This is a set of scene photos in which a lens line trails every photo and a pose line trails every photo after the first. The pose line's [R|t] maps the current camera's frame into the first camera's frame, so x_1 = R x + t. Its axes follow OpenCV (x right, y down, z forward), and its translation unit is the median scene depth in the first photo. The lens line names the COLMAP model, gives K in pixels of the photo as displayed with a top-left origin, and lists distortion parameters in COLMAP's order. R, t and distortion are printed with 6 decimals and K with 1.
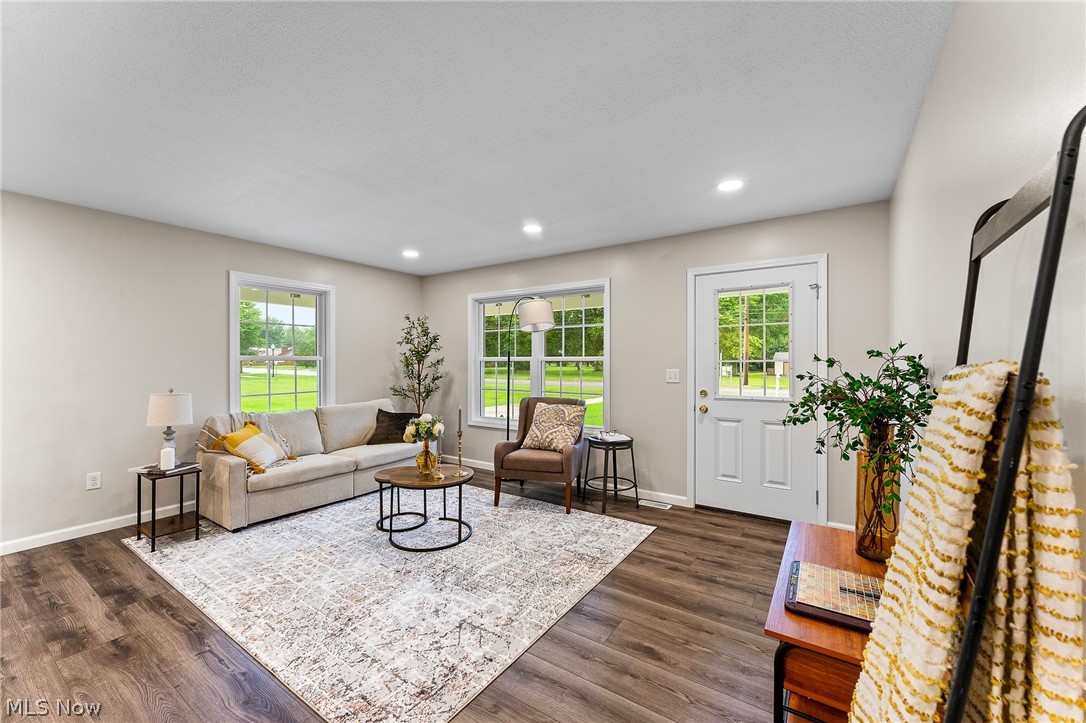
lens RADIAL K [[434.3, 0, 544.0], [0, 434.3, 361.5], [0, 0, 1]] dist [-0.001356, 0.000018]
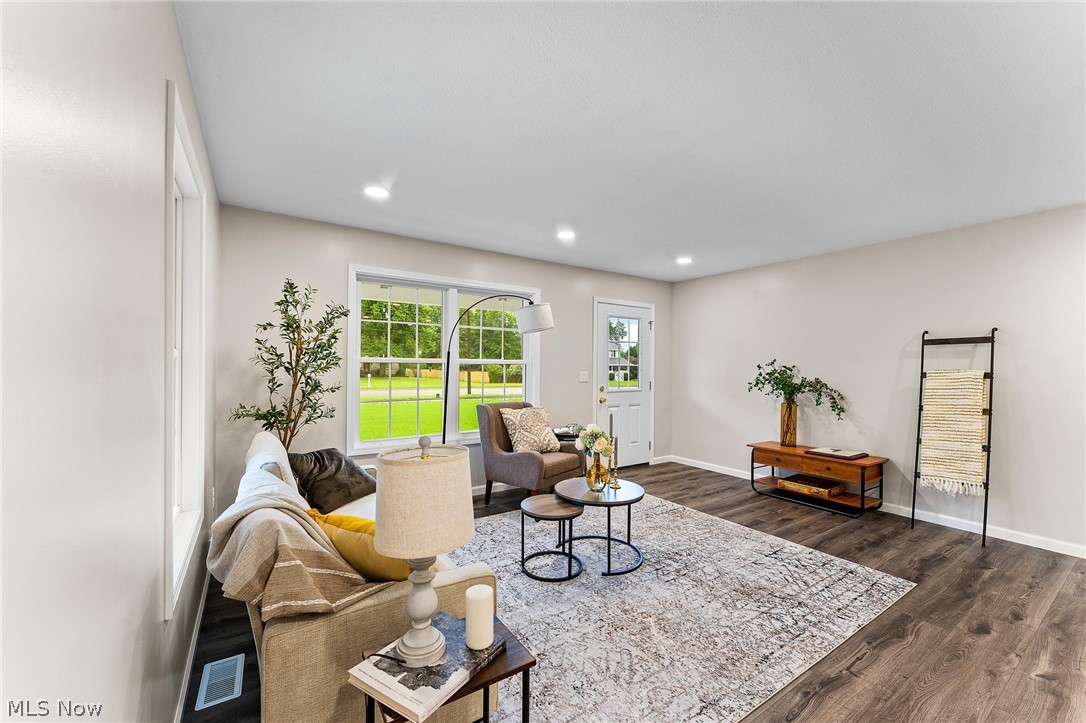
lens RADIAL K [[434.3, 0, 548.9], [0, 434.3, 368.0], [0, 0, 1]] dist [-0.001356, 0.000018]
pose [[0.365864, -0.002369, 0.930665, -1.312139], [-0.011769, 0.999905, 0.007172, -0.001786], [-0.930594, -0.013577, 0.365801, 0.875446]]
